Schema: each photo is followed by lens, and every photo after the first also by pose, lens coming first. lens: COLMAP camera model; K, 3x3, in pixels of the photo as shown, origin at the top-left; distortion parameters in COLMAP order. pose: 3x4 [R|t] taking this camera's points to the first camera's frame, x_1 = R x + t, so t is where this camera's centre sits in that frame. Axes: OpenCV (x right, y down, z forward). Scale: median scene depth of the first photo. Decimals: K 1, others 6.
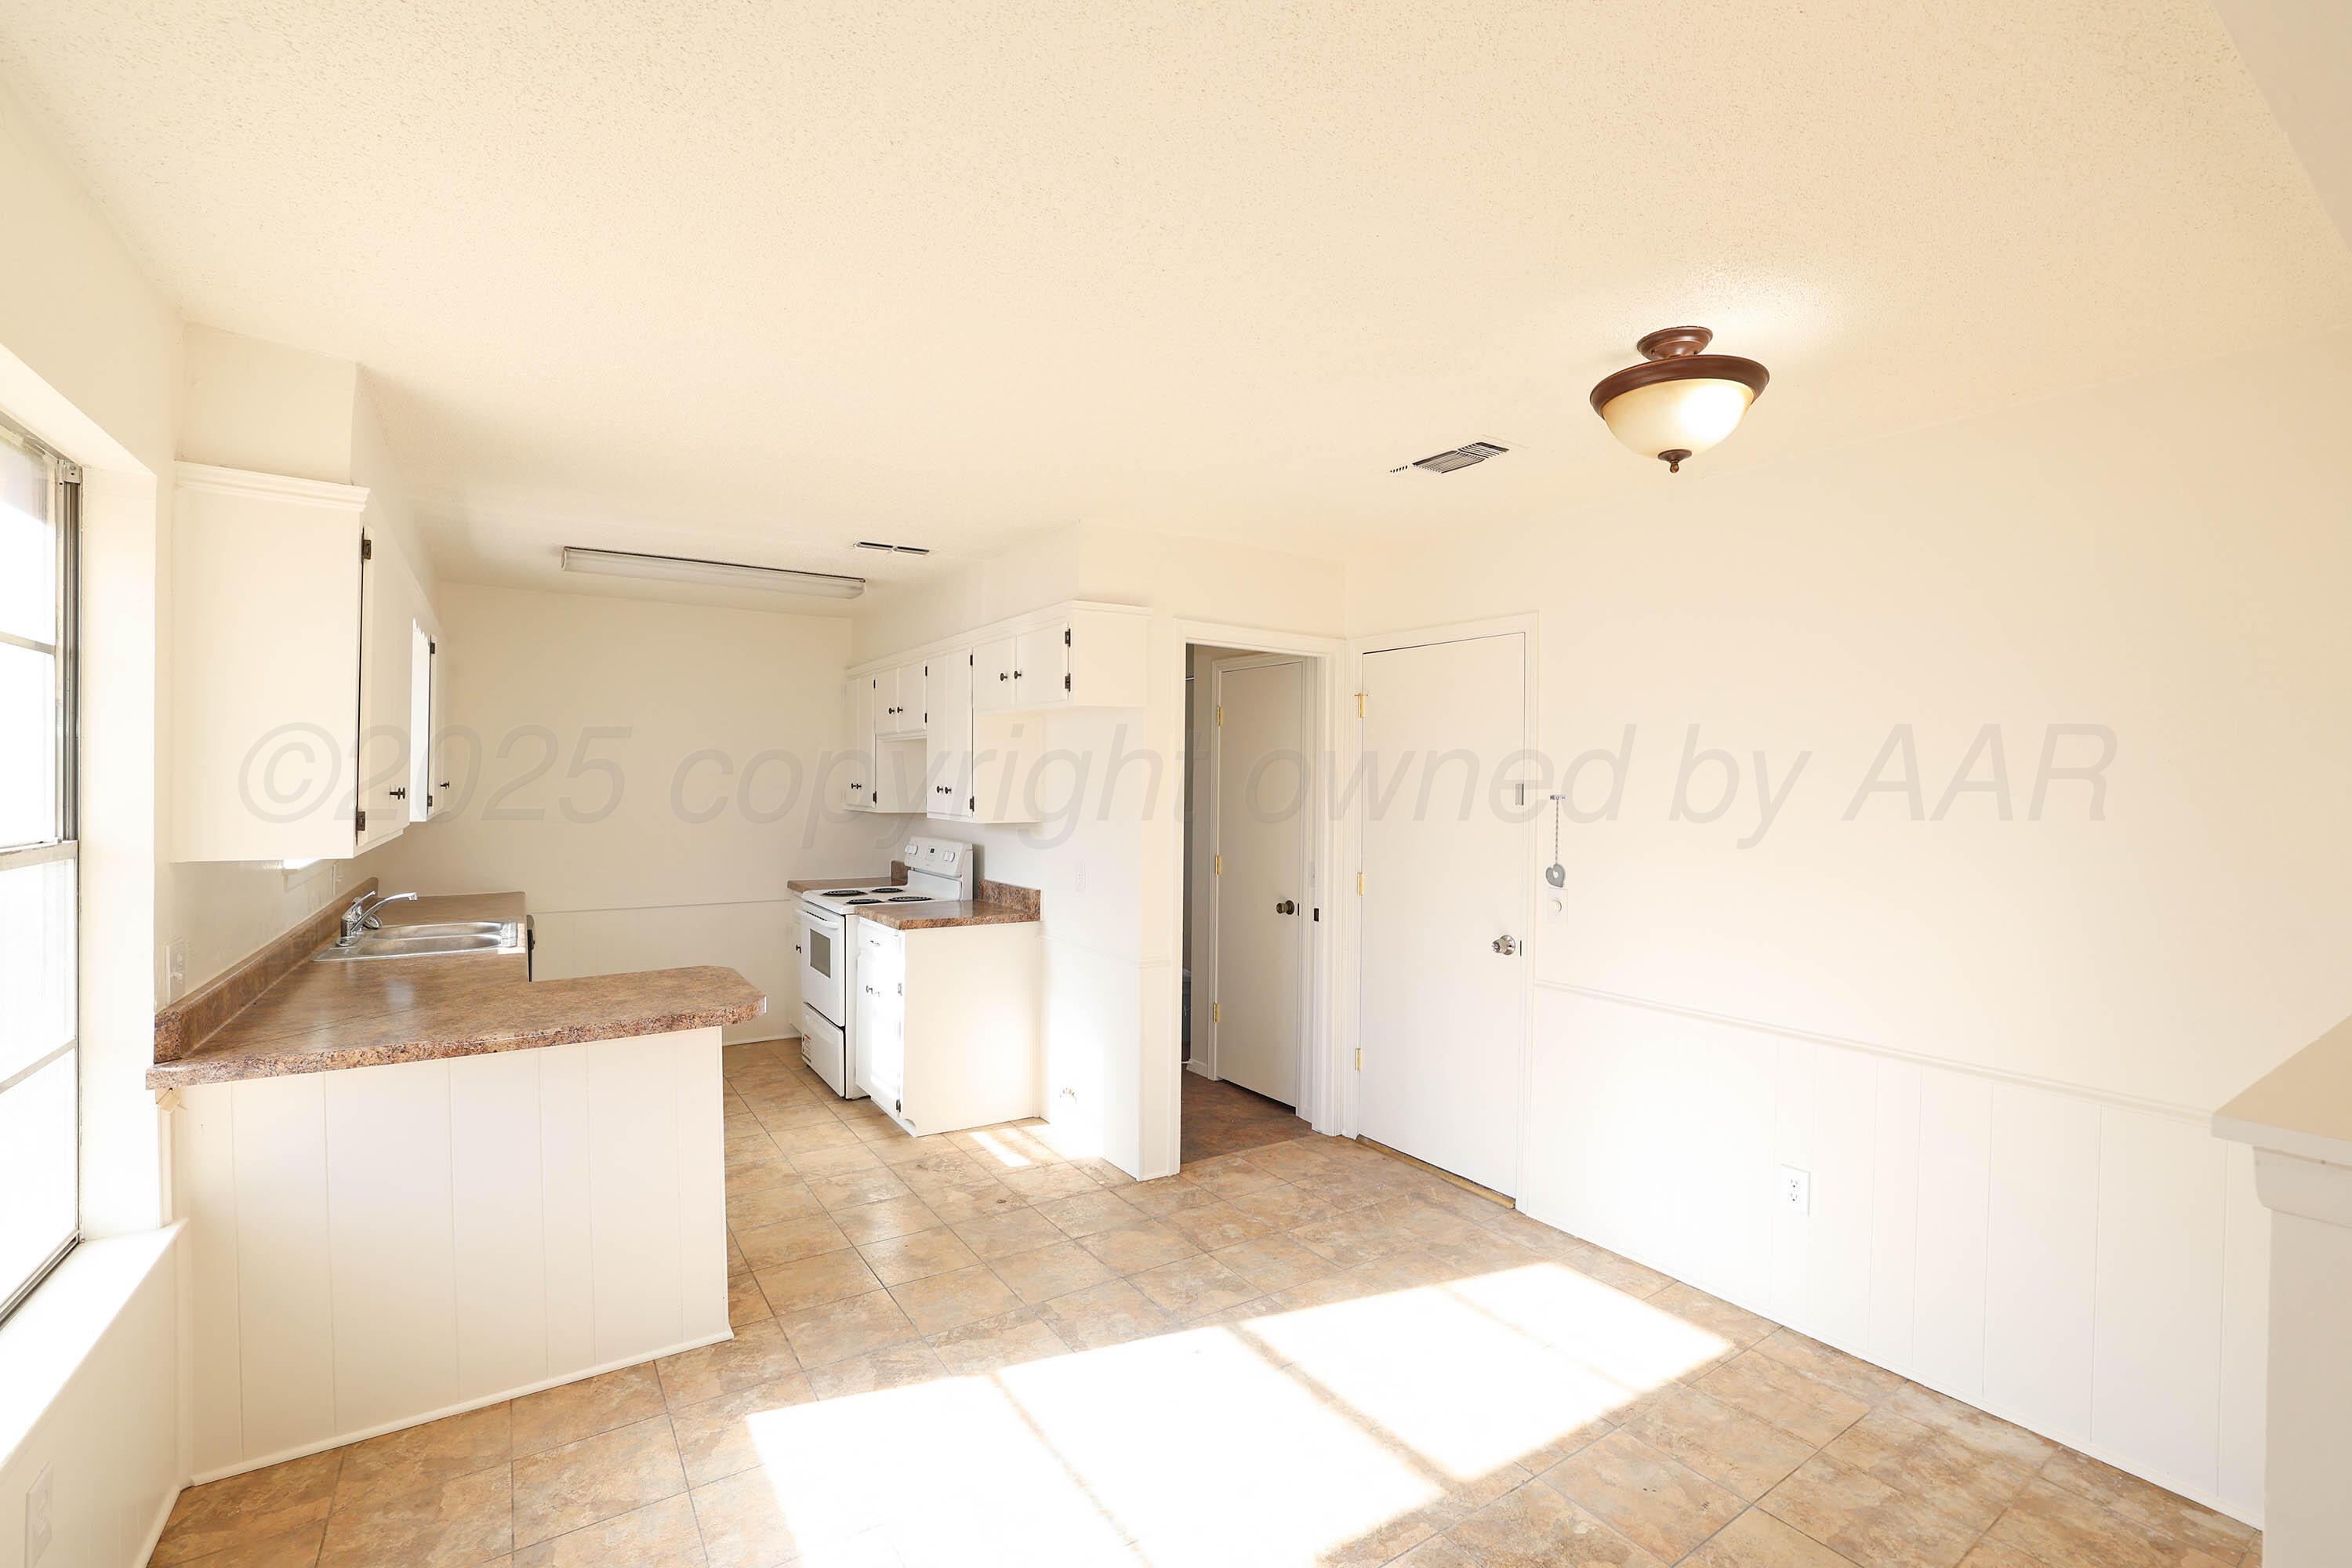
lens RADIAL K [[1007.6, 0, 1174.3], [0, 1007.6, 829.6], [0, 0, 1]] dist [-0.048747, 0.018439]
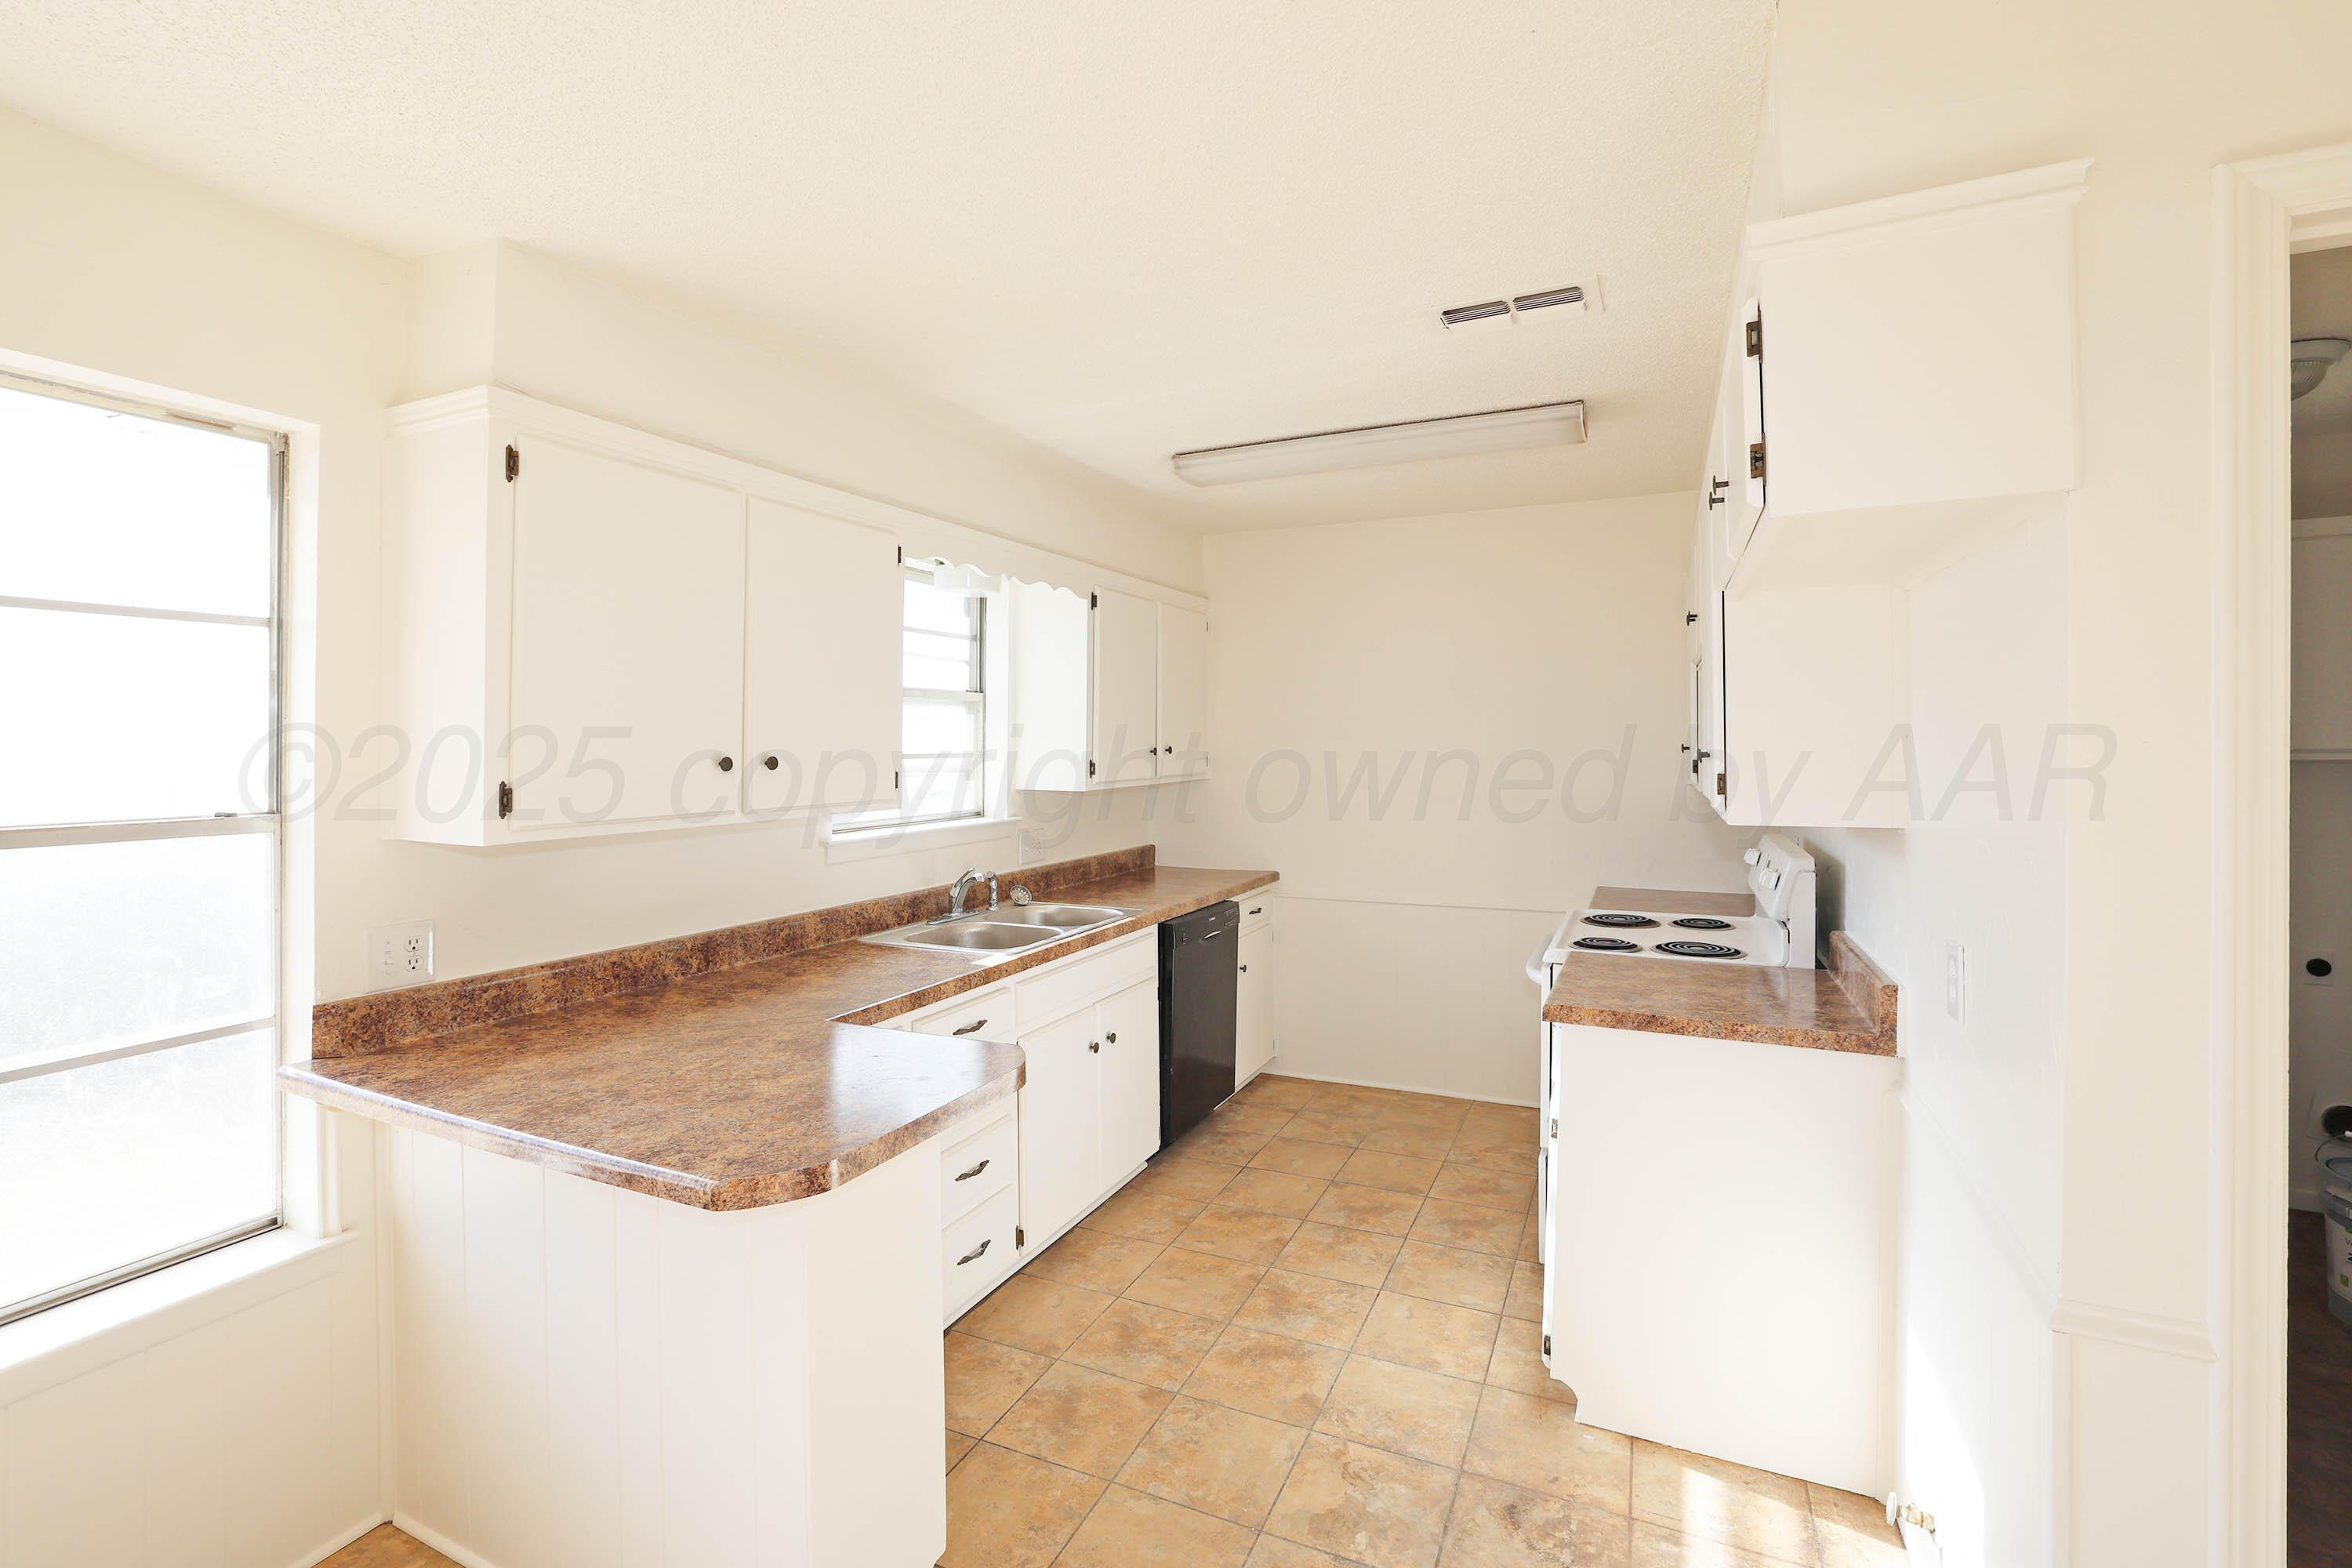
lens RADIAL K [[1018.1, 0, 1159.9], [0, 1018.1, 749.2], [0, 0, 1]] dist [-0.047025, 0.016797]
pose [[0.512618, -0.008024, -0.858579, 0.077403], [-0.028100, 0.999264, -0.026116, -0.022856], [0.858157, 0.037514, 0.512016, 0.537779]]
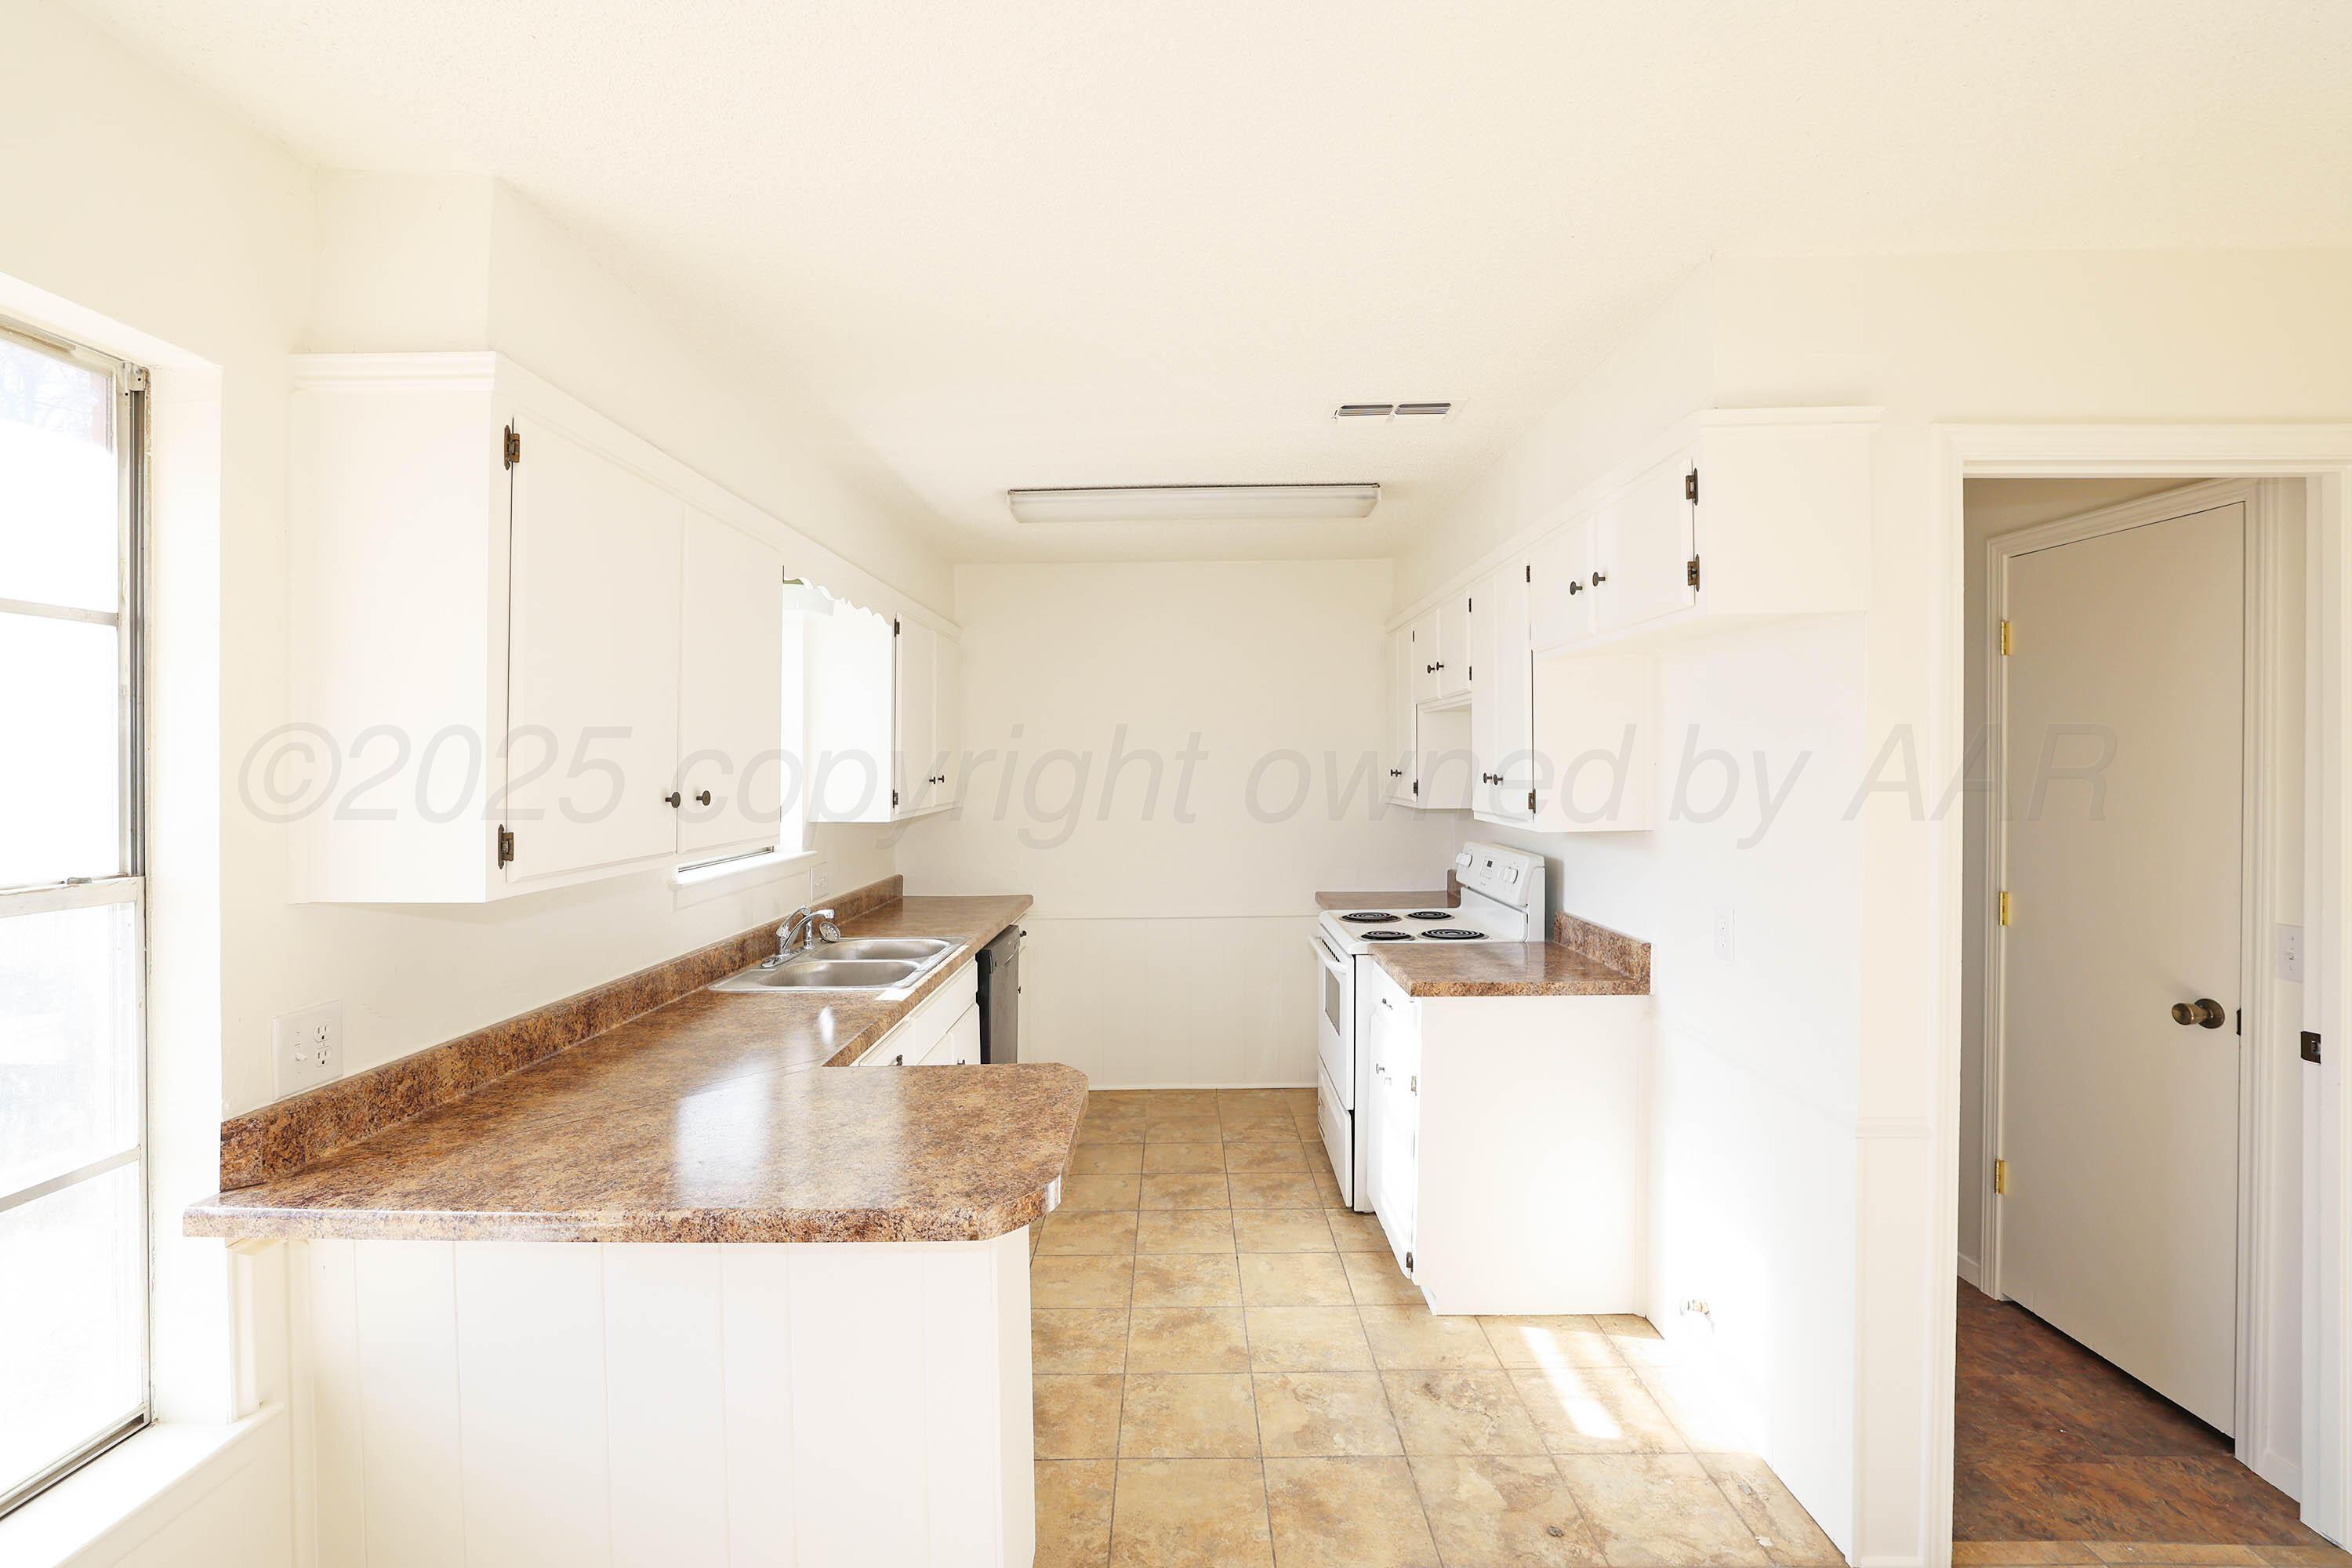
lens RADIAL K [[1022.5, 0, 1158.8], [0, 1022.5, 787.6], [0, 0, 1]] dist [-0.050155, 0.019294]
pose [[0.821726, -0.007031, -0.569840, -0.031580], [-0.006478, 0.999744, -0.021677, -0.019391], [0.569847, 0.021504, 0.821470, 0.355200]]
